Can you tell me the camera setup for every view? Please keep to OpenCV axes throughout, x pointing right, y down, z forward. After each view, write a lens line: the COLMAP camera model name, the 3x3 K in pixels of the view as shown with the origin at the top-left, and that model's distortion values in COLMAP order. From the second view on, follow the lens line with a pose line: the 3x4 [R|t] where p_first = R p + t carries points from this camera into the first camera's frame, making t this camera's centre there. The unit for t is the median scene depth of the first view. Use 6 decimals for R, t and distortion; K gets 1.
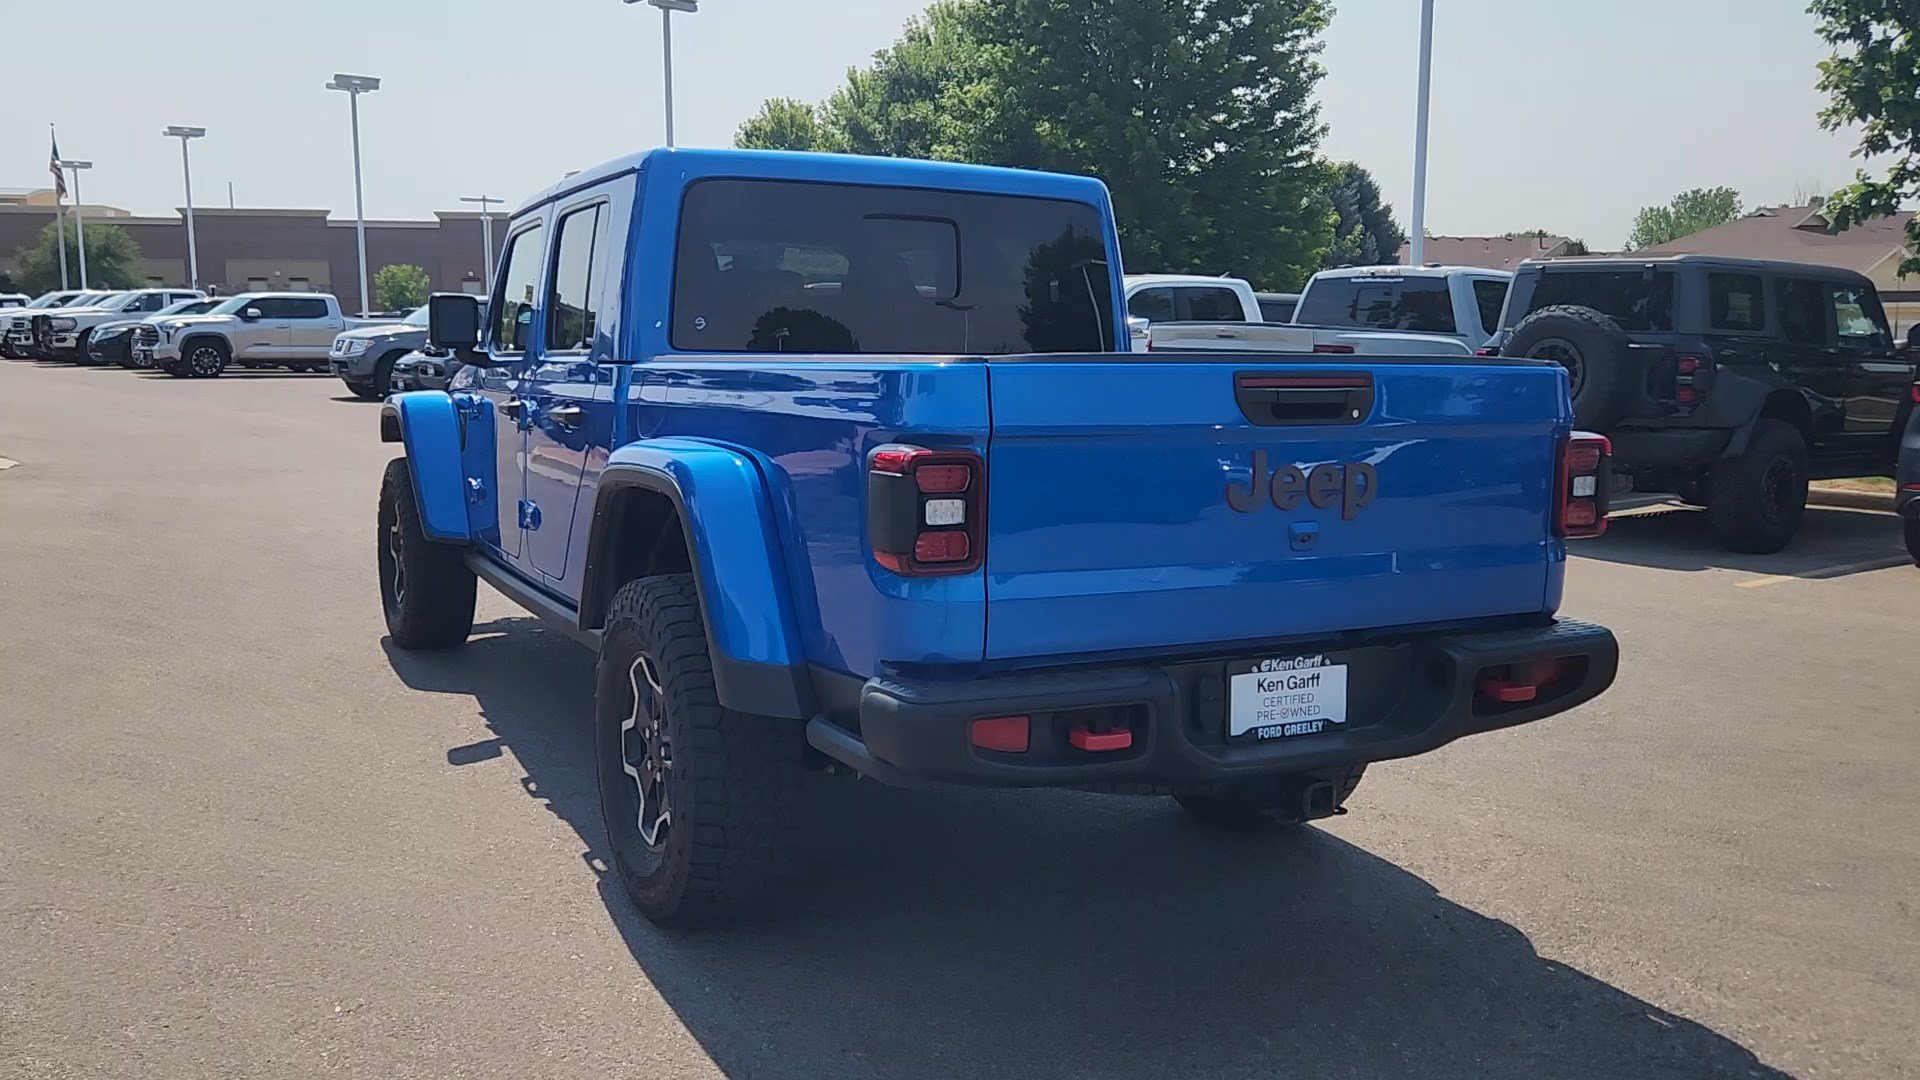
lens RADIAL K [[1637.0, 0, 958.7], [0, 1637.0, 540.4], [0, 0, 1]] dist [0.030334, -0.003074]
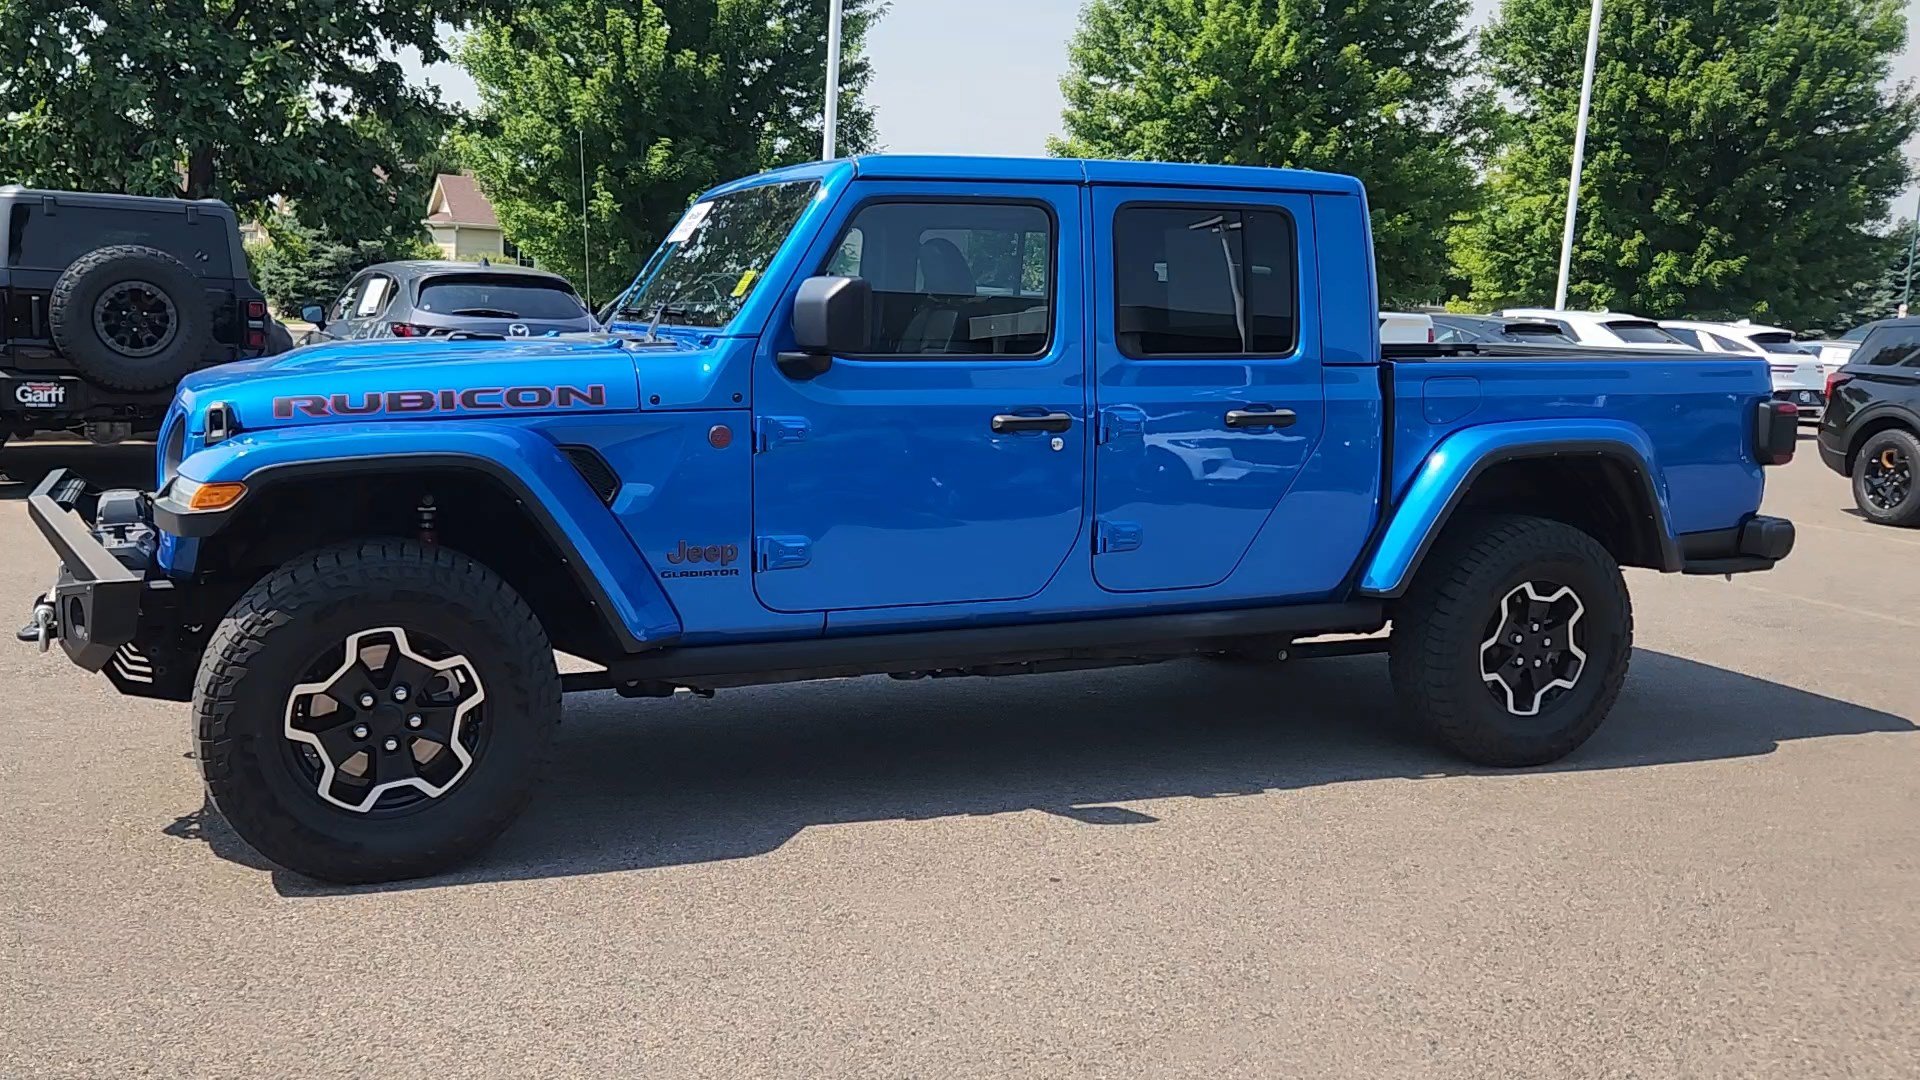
lens RADIAL K [[1637.0, 0, 954.6], [0, 1637.0, 535.7], [0, 0, 1]] dist [0.030334, -0.003074]
pose [[0.060303, -0.151637, 0.986595, -1.017201], [0.093398, 0.984915, 0.145670, -0.136465], [-0.993801, 0.083362, 0.073556, 0.895481]]
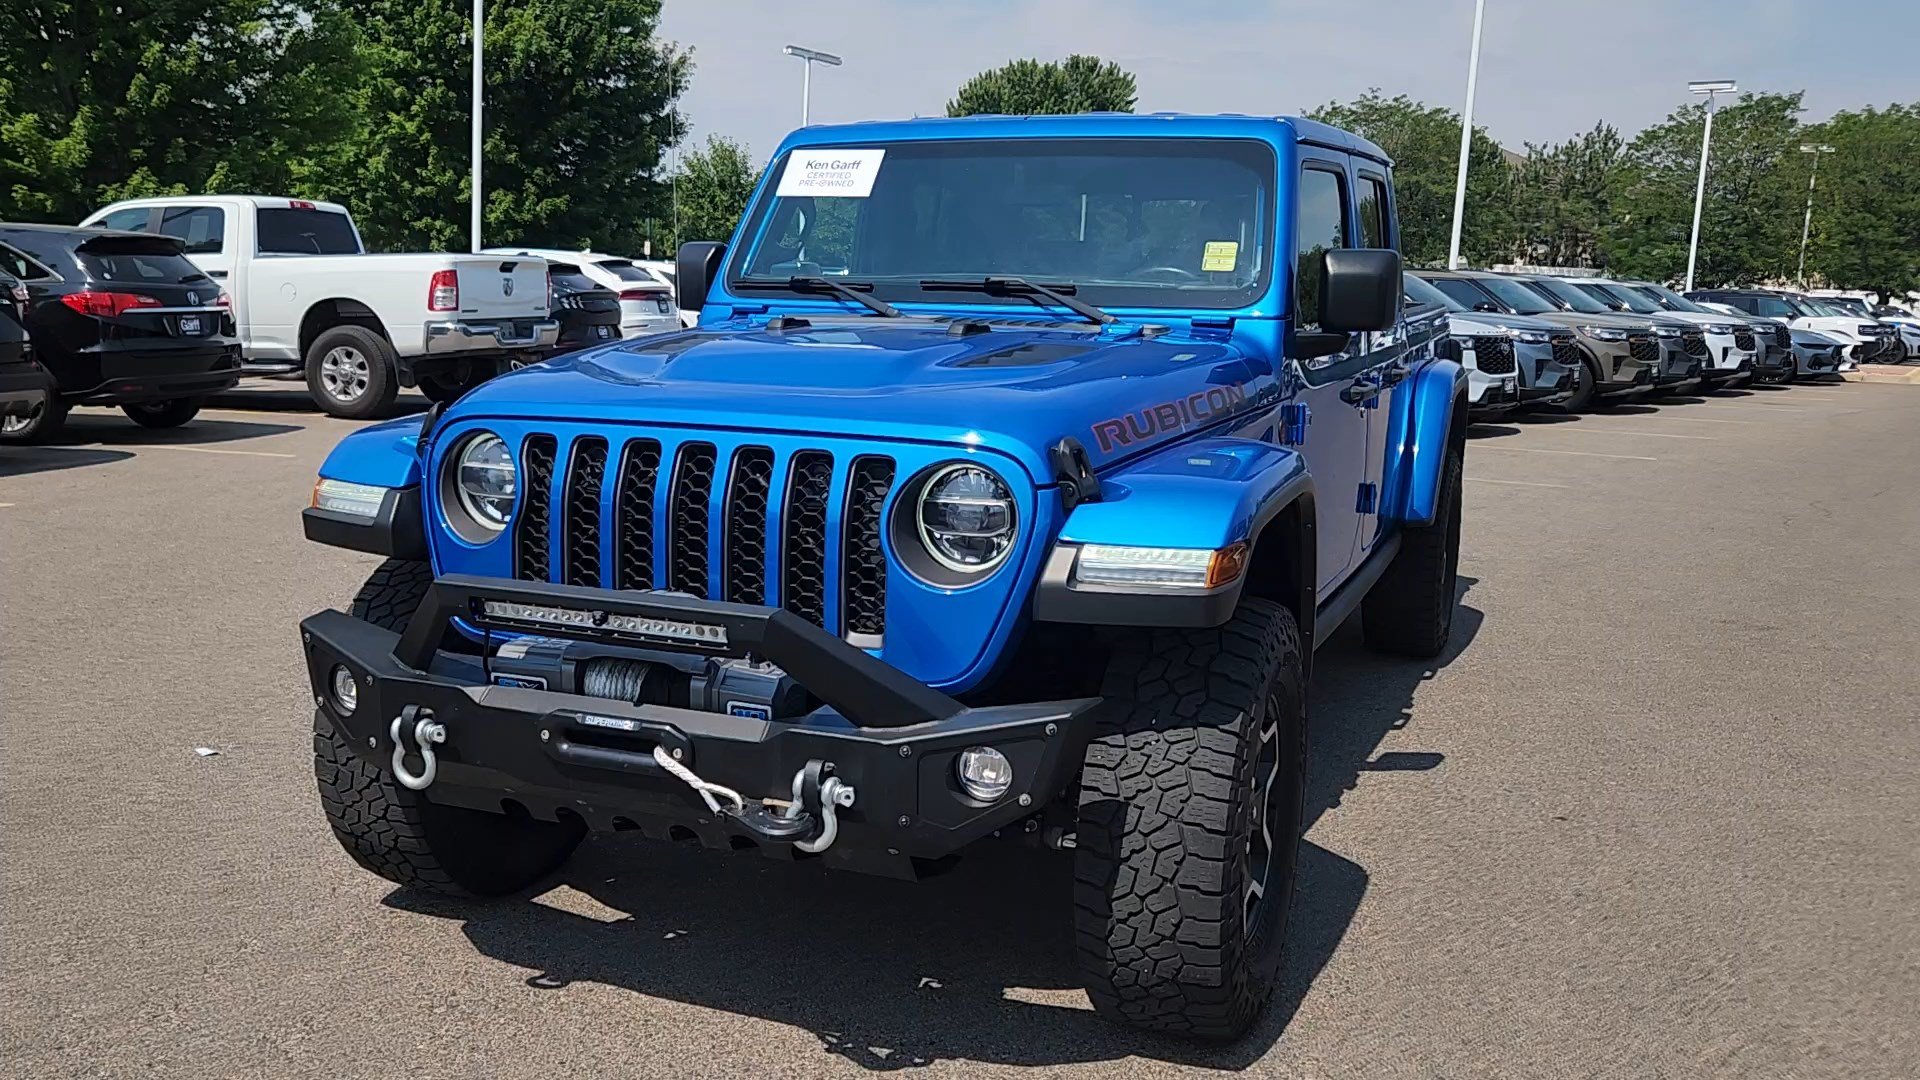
lens RADIAL K [[1637.0, 0, 953.9], [0, 1637.0, 528.5], [0, 0, 1]] dist [0.030334, -0.003074]
pose [[-0.654359, -0.145255, 0.742102, -0.708552], [0.061724, 0.967843, 0.243866, -0.211636], [-0.753661, 0.205381, -0.624351, 1.551780]]
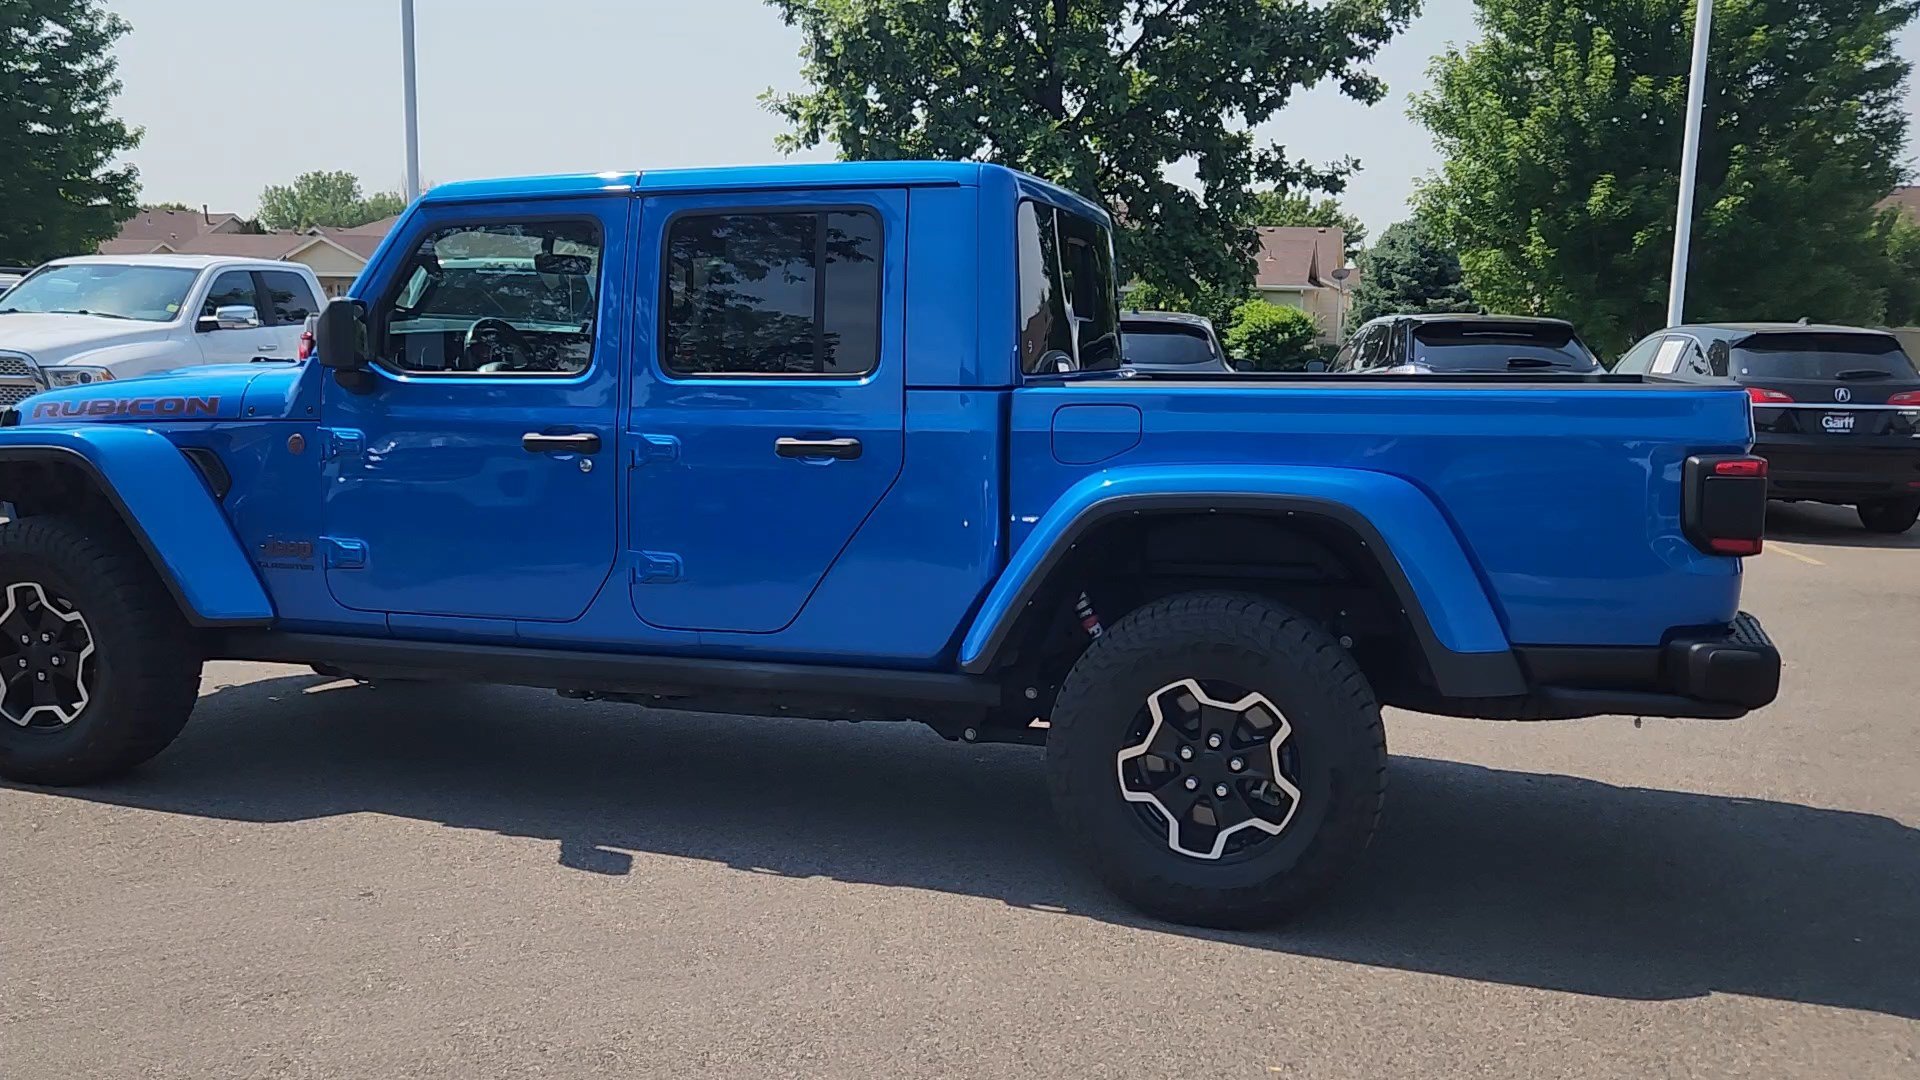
lens RADIAL K [[1637.0, 0, 955.9], [0, 1637.0, 527.5], [0, 0, 1]] dist [0.030334, -0.003074]
pose [[0.693660, -0.086851, 0.715047, -0.664337], [0.082717, 0.995742, 0.040703, -0.049932], [-0.715537, 0.030913, 0.697890, 0.256068]]
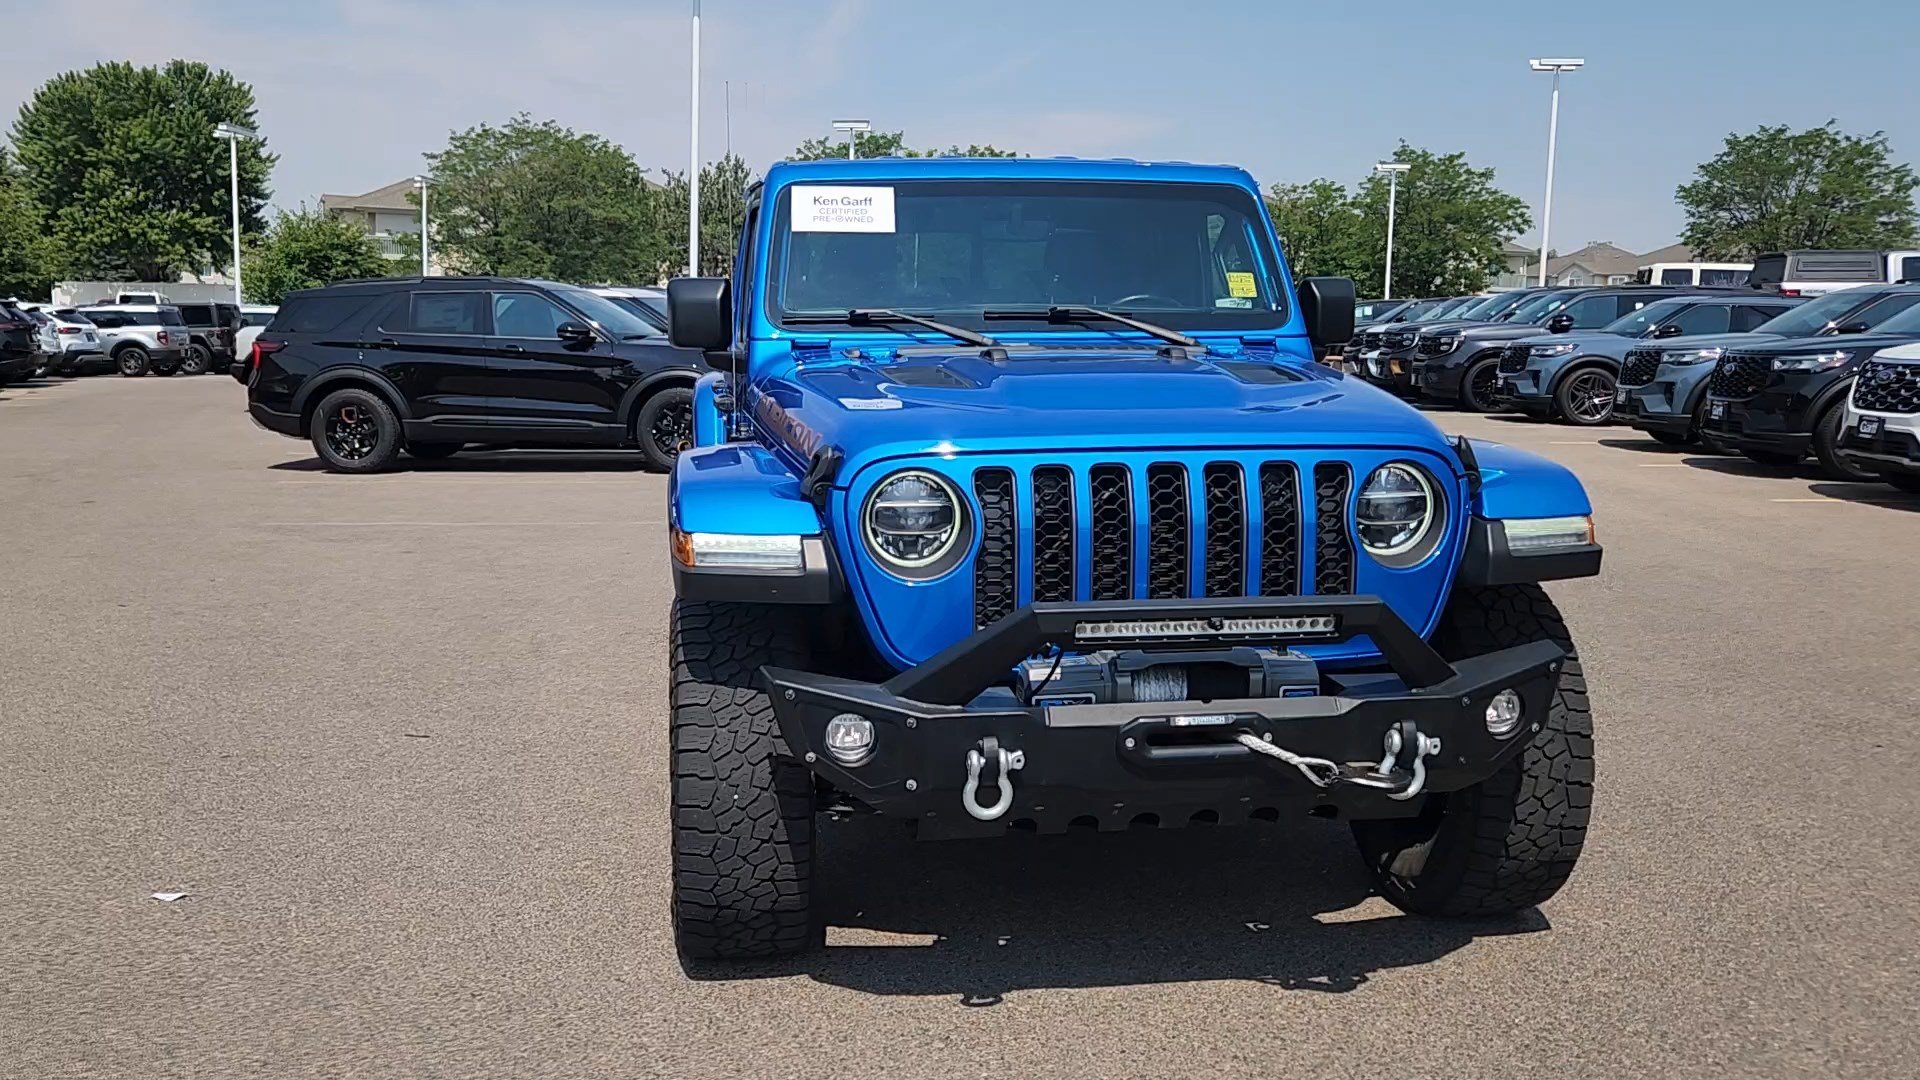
lens RADIAL K [[1637.0, 0, 956.4], [0, 1637.0, 534.1], [0, 0, 1]] dist [0.030334, -0.003074]
pose [[-0.946310, -0.060056, 0.317633, -0.399862], [0.025185, 0.965908, 0.257658, -0.239137], [-0.322278, 0.251824, -0.912536, 1.815111]]
